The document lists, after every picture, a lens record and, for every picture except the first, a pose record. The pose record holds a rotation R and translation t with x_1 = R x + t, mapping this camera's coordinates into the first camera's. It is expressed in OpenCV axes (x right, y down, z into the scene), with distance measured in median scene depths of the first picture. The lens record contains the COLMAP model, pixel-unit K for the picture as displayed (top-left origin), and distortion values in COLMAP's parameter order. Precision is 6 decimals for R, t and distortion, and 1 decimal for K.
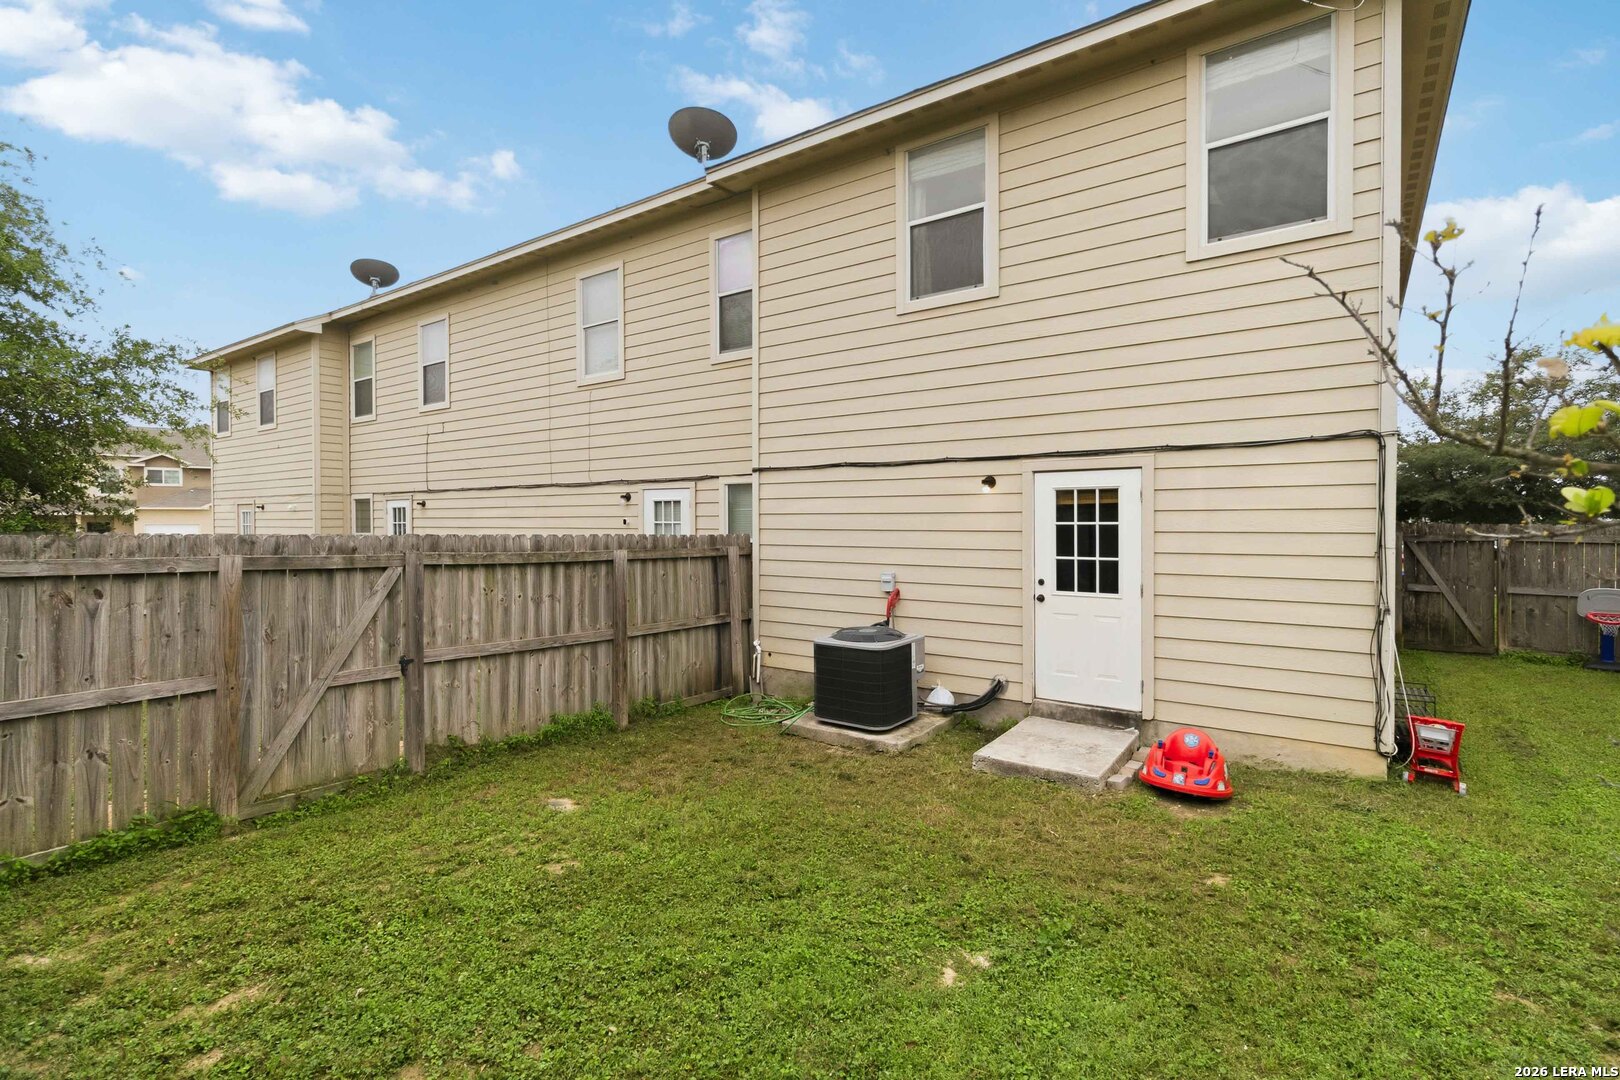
lens RADIAL K [[788.3, 0, 810.0], [0, 788.3, 540.0], [0, 0, 1]] dist [0.000934, 0.000181]
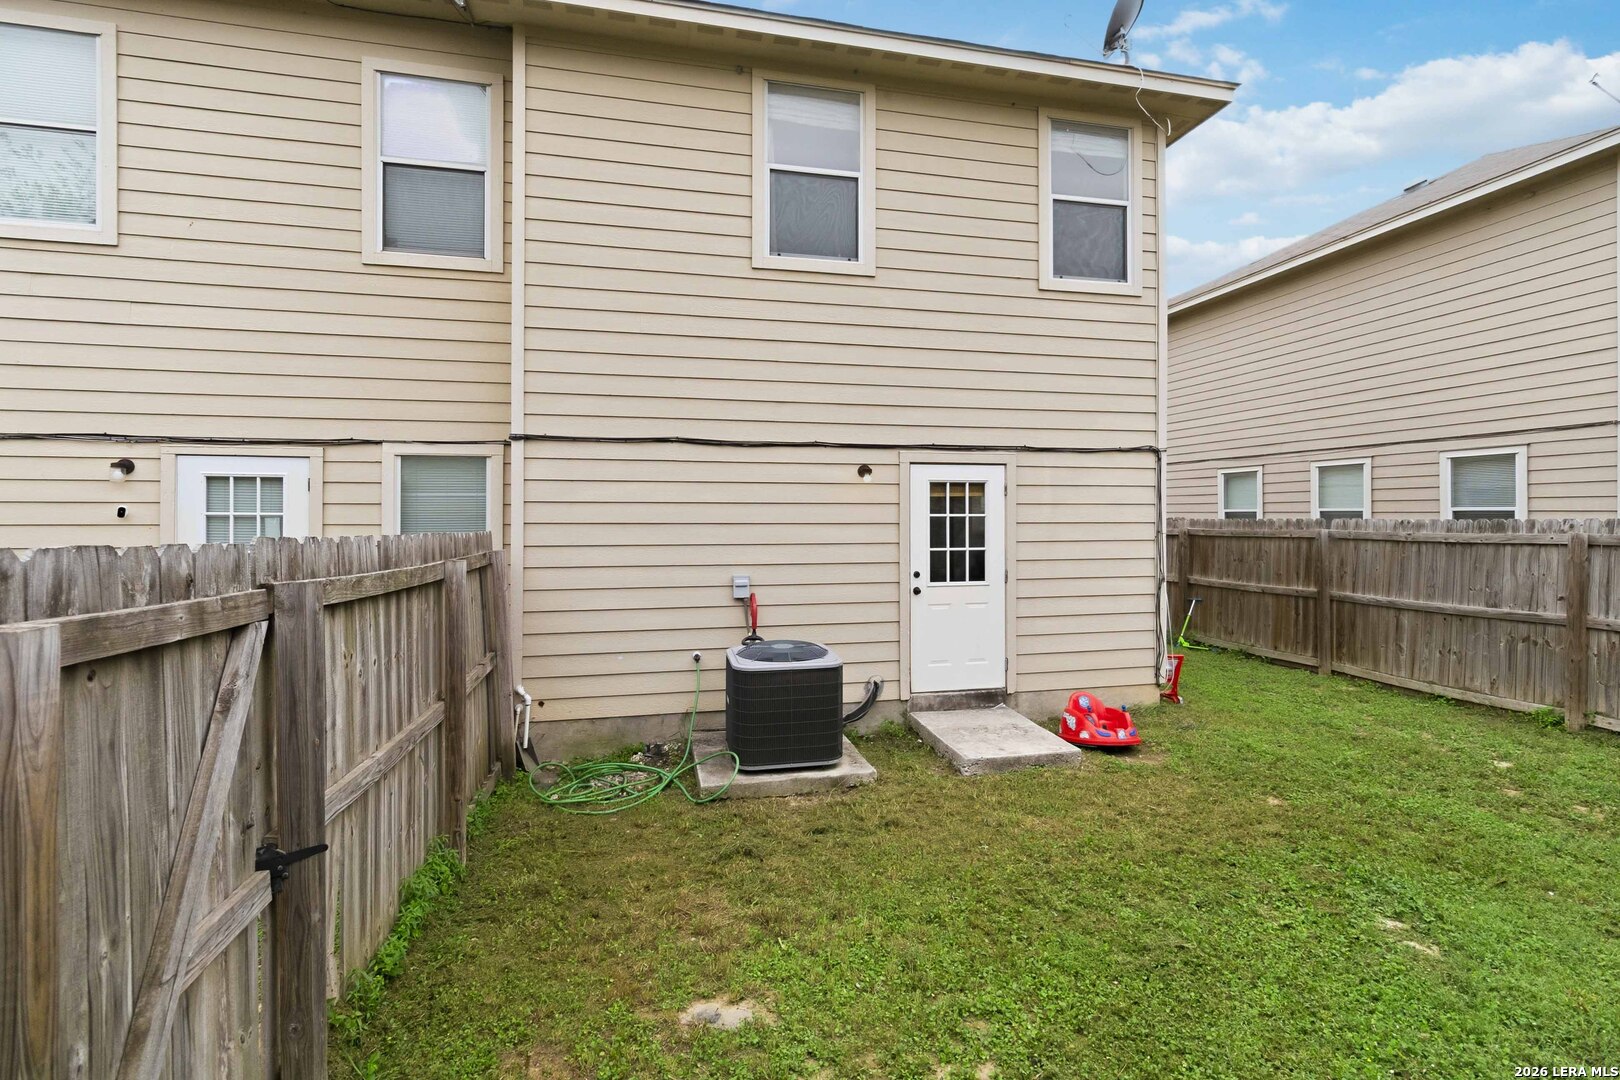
lens RADIAL K [[828.0, 0, 815.4], [0, 828.0, 516.1], [0, 0, 1]] dist [0.000221, 0.000597]
pose [[0.626723, 0.000312, 0.779242, -0.601717], [0.017100, 0.999754, -0.014153, -0.007624], [-0.779055, 0.022195, 0.626563, 0.450742]]
